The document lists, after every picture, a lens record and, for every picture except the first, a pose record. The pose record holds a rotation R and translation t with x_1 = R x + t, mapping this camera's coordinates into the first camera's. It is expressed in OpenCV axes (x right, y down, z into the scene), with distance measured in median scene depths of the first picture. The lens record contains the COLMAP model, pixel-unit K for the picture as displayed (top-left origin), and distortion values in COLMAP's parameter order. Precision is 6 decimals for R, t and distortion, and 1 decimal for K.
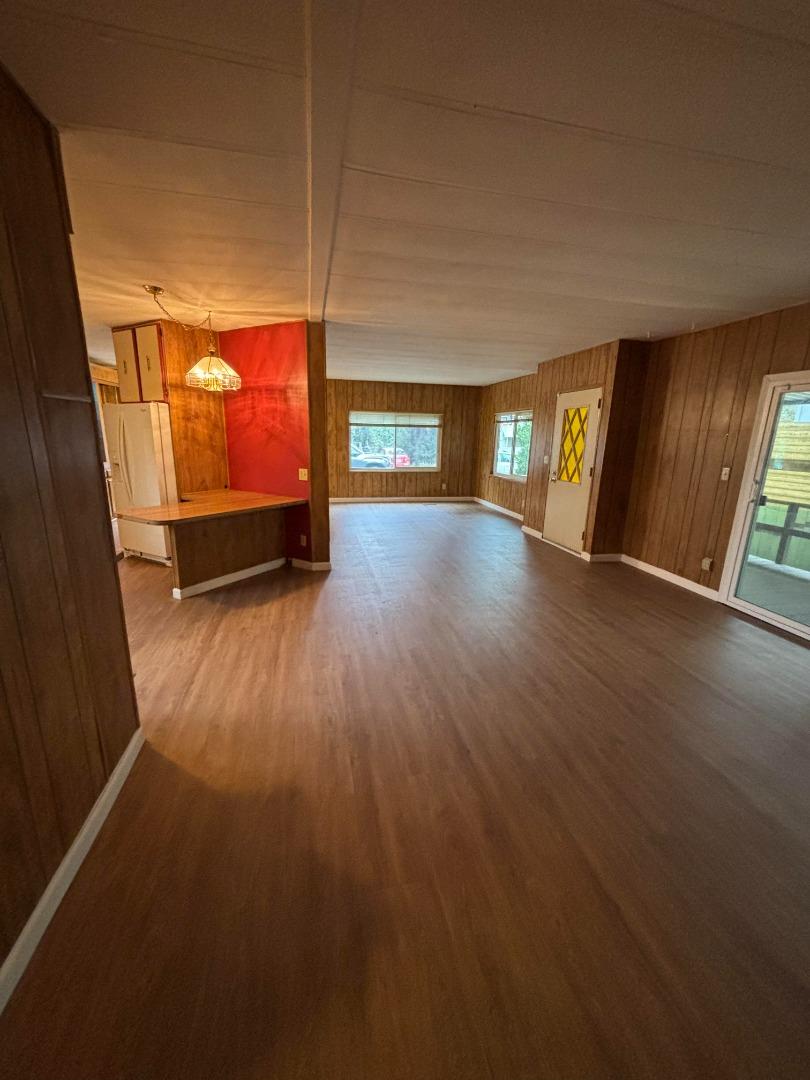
lens RADIAL K [[433.8, 0, 405.0], [0, 433.8, 540.0], [0, 0, 1]] dist [-0.009833, 0.006140]
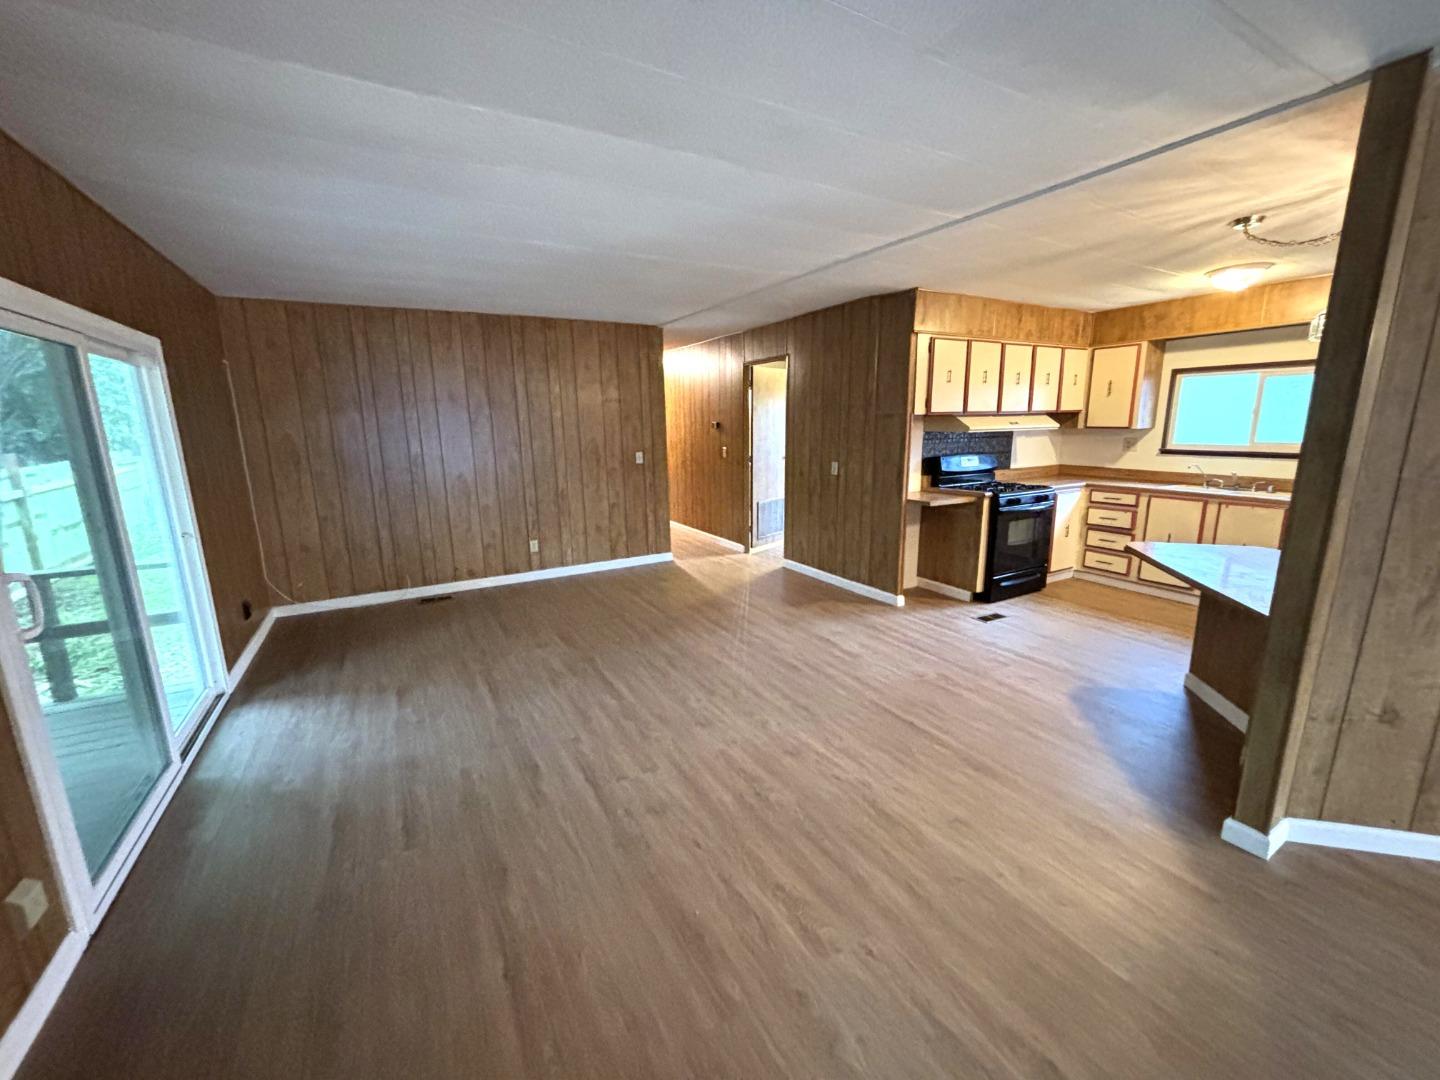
lens RADIAL K [[578.4, 0, 720.0], [0, 578.4, 540.0], [0, 0, 1]] dist [-0.009833, 0.006140]
pose [[-0.952314, 0.056598, -0.299824, 0.415077], [-0.077973, 0.904875, 0.418476, -0.382562], [0.294988, 0.421899, -0.857312, 1.494291]]
